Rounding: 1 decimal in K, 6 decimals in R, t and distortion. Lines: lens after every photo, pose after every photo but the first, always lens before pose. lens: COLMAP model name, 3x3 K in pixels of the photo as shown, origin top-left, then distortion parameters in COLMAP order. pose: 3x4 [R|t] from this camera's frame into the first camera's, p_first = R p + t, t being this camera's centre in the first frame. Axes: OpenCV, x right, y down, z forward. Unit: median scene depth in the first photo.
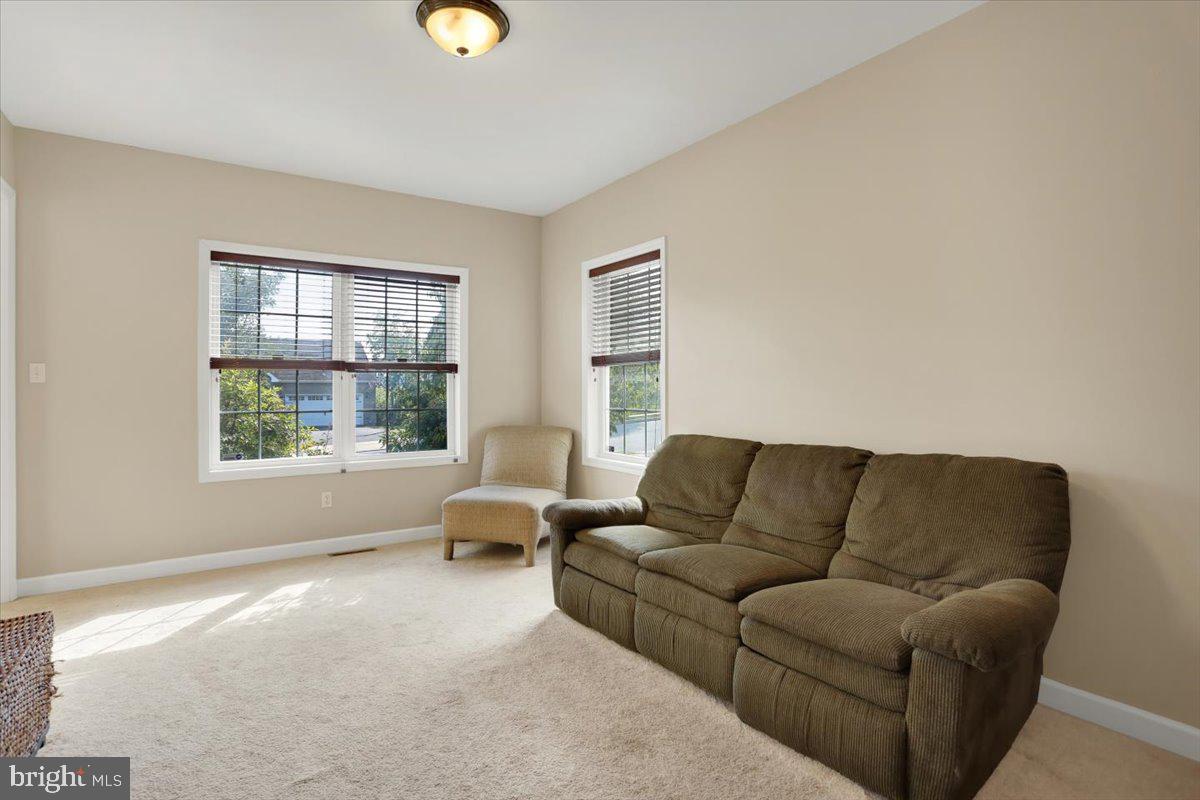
lens RADIAL K [[592.1, 0, 598.2], [0, 592.1, 387.7], [0, 0, 1]] dist [-0.069550, 0.029539]
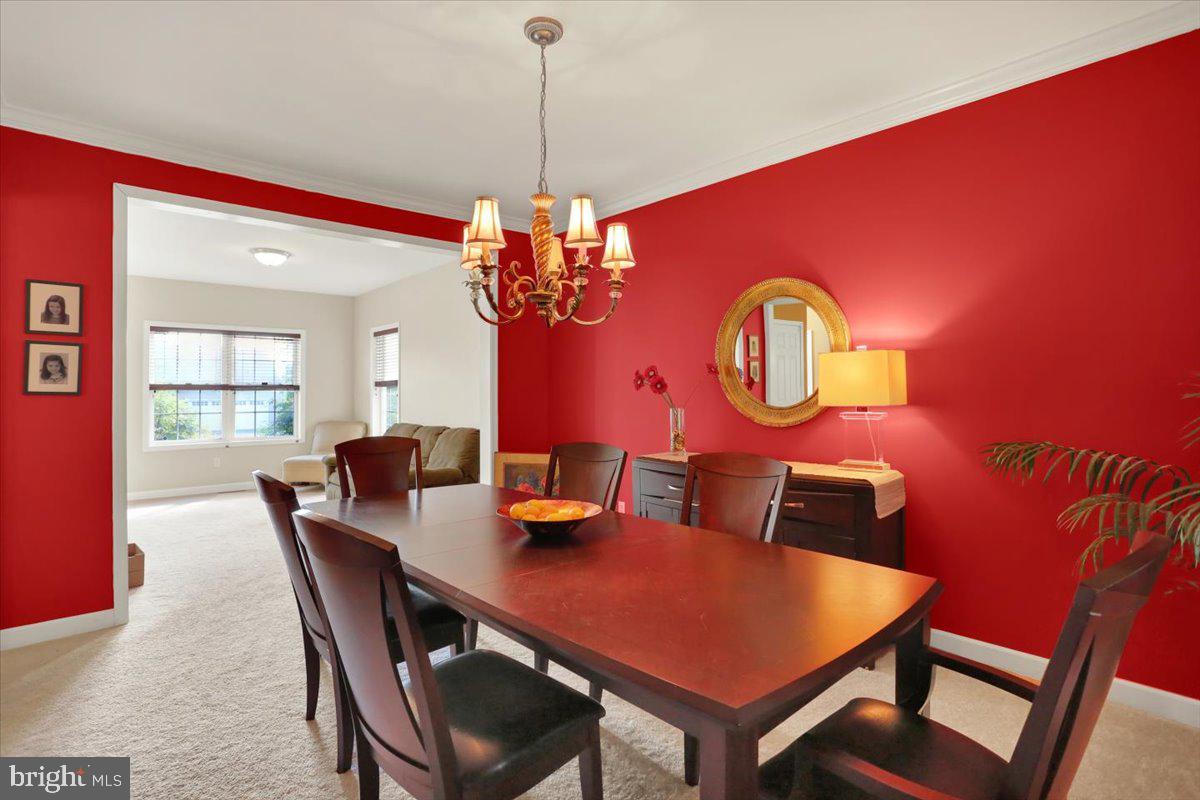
lens RADIAL K [[592.1, 0, 598.2], [0, 592.1, 387.7], [0, 0, 1]] dist [-0.069550, 0.029539]
pose [[0.991765, -0.001710, 0.128056, 0.426749], [0.002507, 0.999978, -0.006063, -0.021686], [-0.128043, 0.006334, 0.991748, -0.829268]]
